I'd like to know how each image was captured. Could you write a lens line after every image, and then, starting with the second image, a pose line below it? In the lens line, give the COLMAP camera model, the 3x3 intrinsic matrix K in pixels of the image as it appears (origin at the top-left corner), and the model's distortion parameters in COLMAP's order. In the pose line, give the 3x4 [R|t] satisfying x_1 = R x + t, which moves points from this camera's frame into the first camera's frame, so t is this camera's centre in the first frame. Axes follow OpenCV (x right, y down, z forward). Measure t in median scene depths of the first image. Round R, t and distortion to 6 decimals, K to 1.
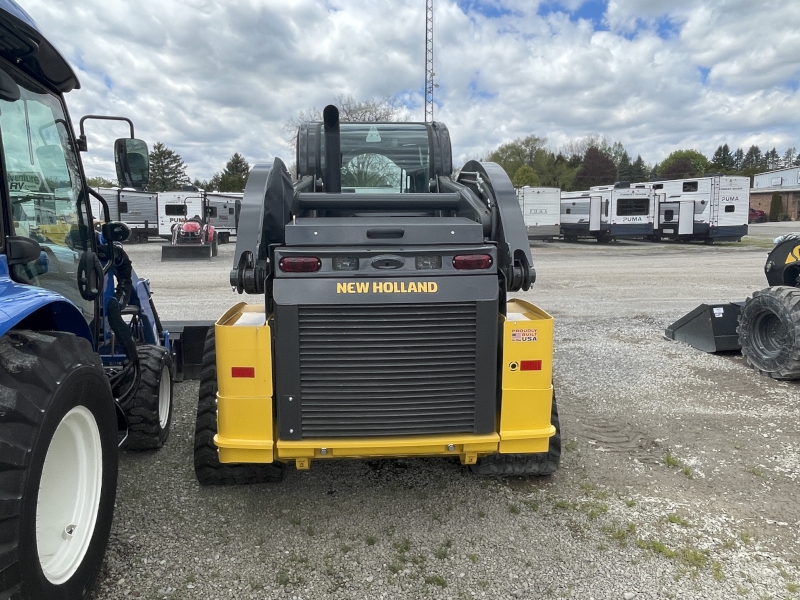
lens RADIAL K [[573.5, 0, 394.2], [0, 573.5, 295.5], [0, 0, 1]] dist [-0.000960, -0.003854]
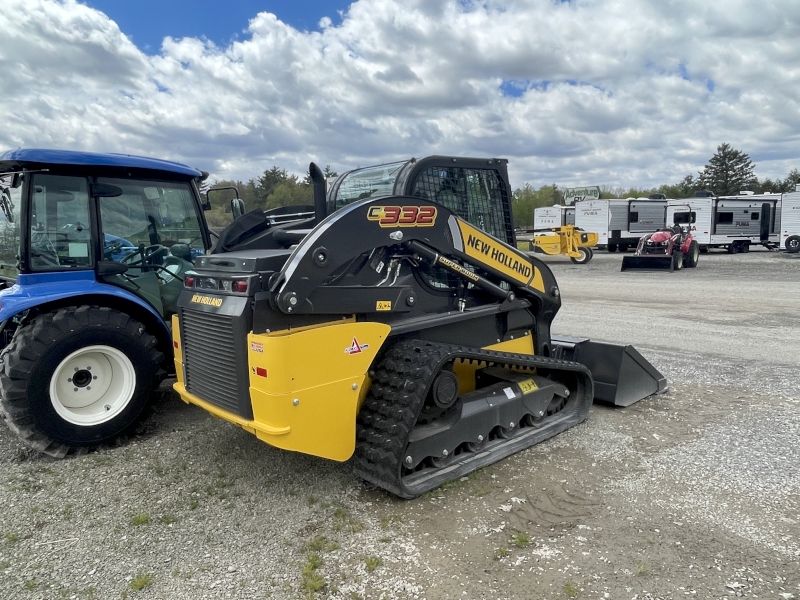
lens RADIAL K [[573.5, 0, 392.6], [0, 573.5, 300.6], [0, 0, 1]] dist [-0.000960, -0.003854]
pose [[0.608819, 0.076306, -0.789631, 0.149340], [-0.078511, 0.996272, 0.035742, -0.010724], [0.789414, 0.040235, 0.612541, 0.049490]]
